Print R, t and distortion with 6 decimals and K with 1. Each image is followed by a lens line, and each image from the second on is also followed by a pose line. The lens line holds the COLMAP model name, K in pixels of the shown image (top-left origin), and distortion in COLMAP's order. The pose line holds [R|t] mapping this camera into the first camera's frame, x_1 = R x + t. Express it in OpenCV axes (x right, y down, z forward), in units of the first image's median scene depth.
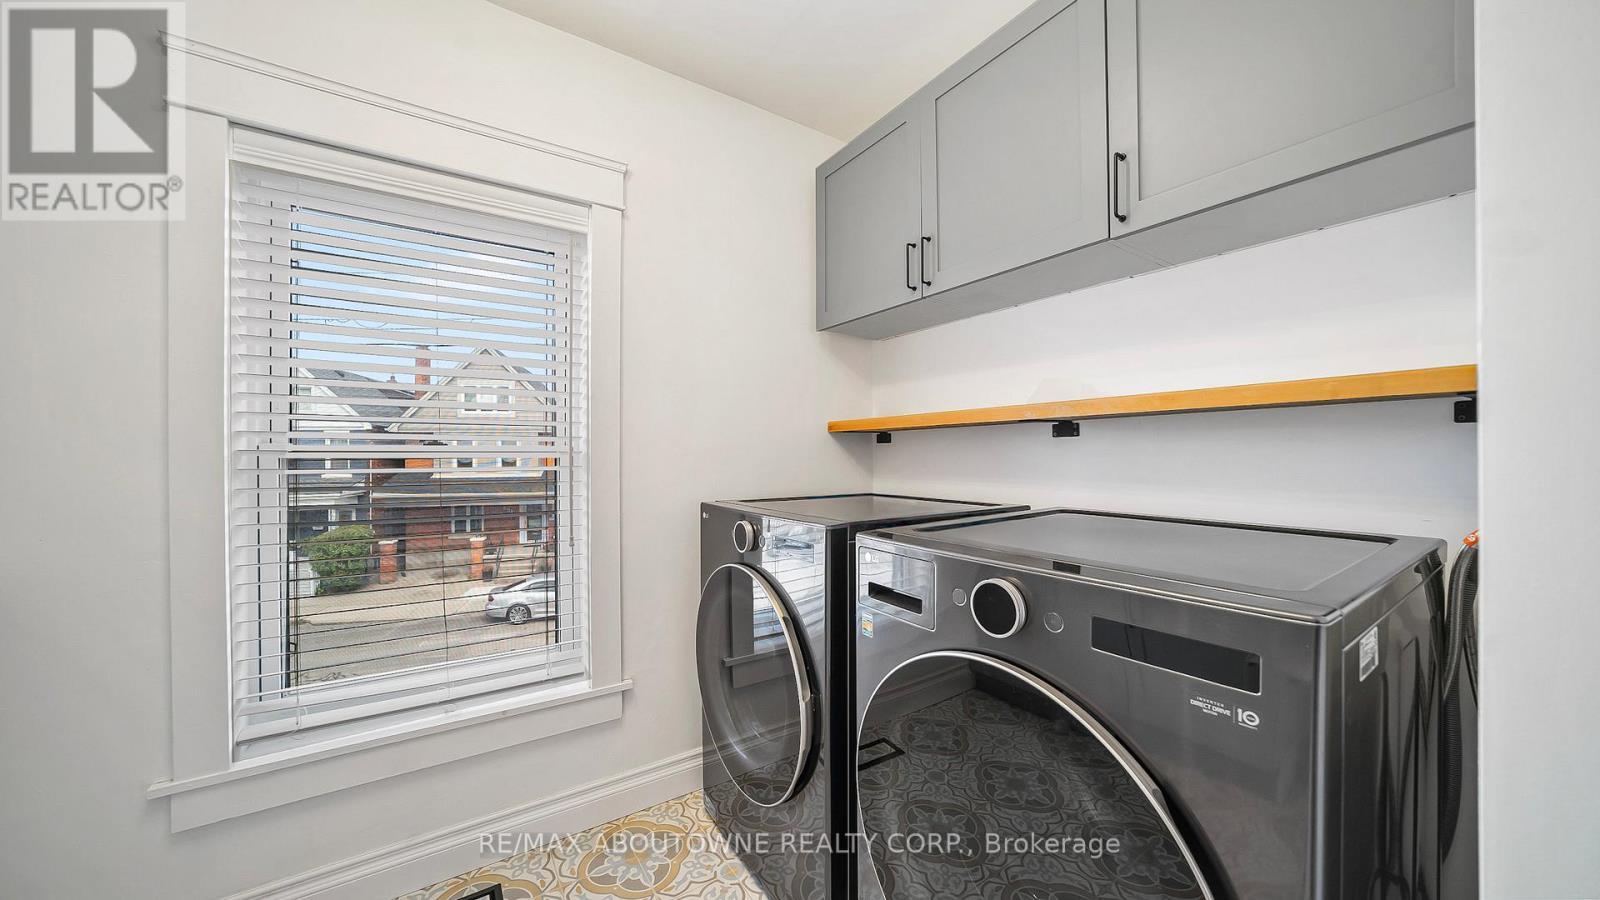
lens RADIAL K [[557.8, 0, 800.0], [0, 557.8, 450.0], [0, 0, 1]] dist [-0.021419, 0.007098]
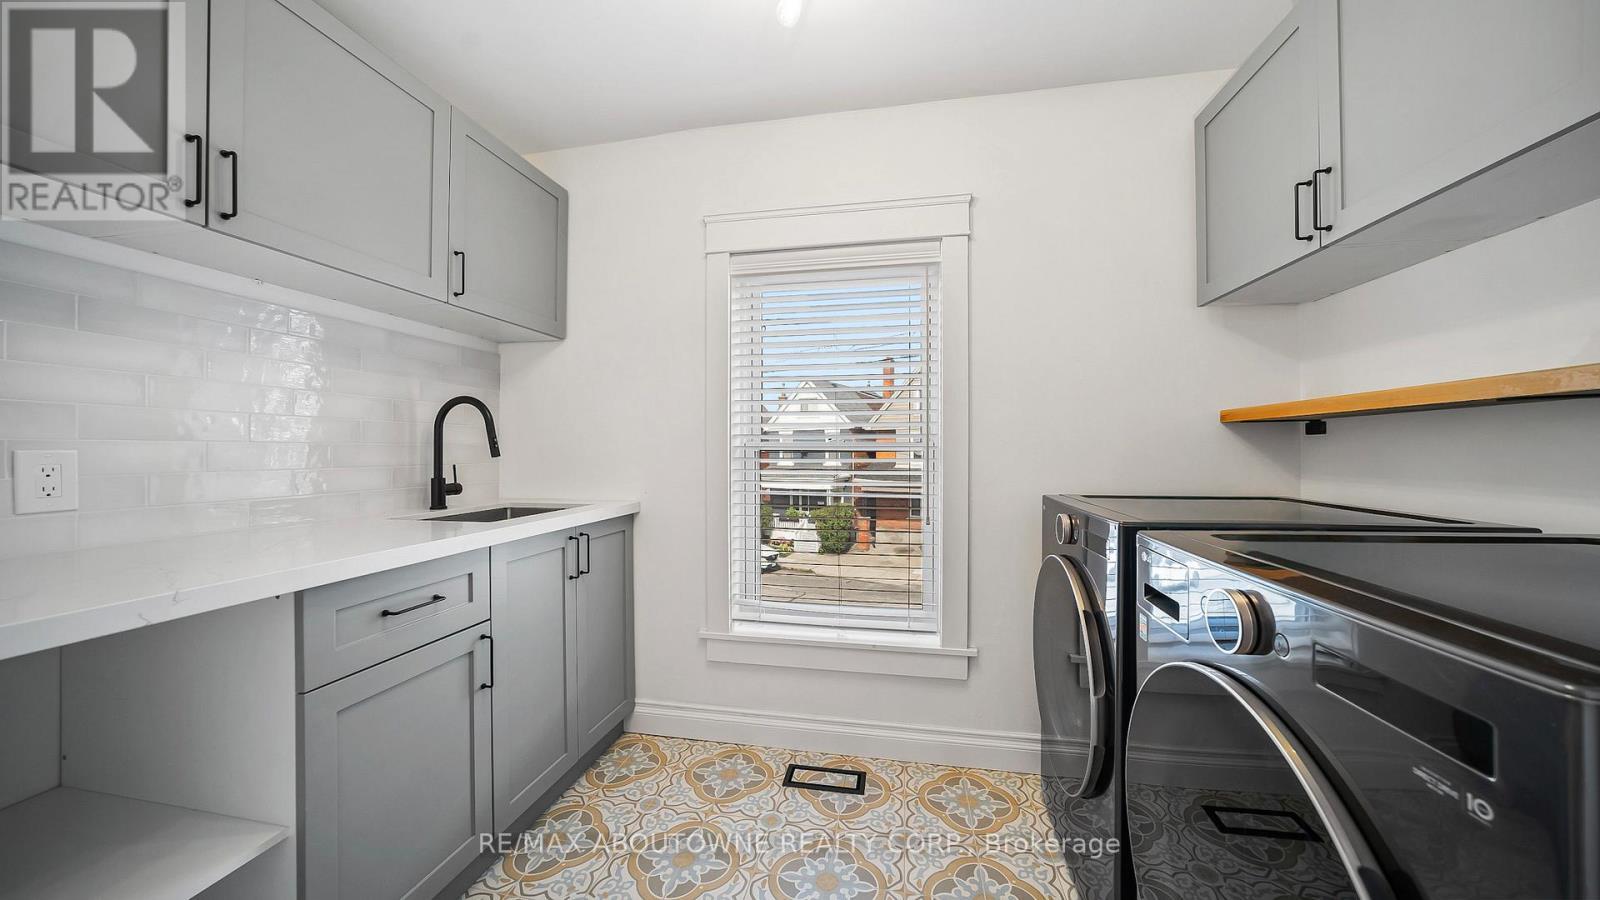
lens RADIAL K [[554.1, 0, 792.0], [0, 554.1, 436.2], [0, 0, 1]] dist [-0.000986, 0.000279]
pose [[0.708748, -0.015071, -0.705300, 0.237944], [0.006362, 0.999868, -0.014972, -0.004099], [0.705433, 0.006124, 0.708750, -0.066675]]
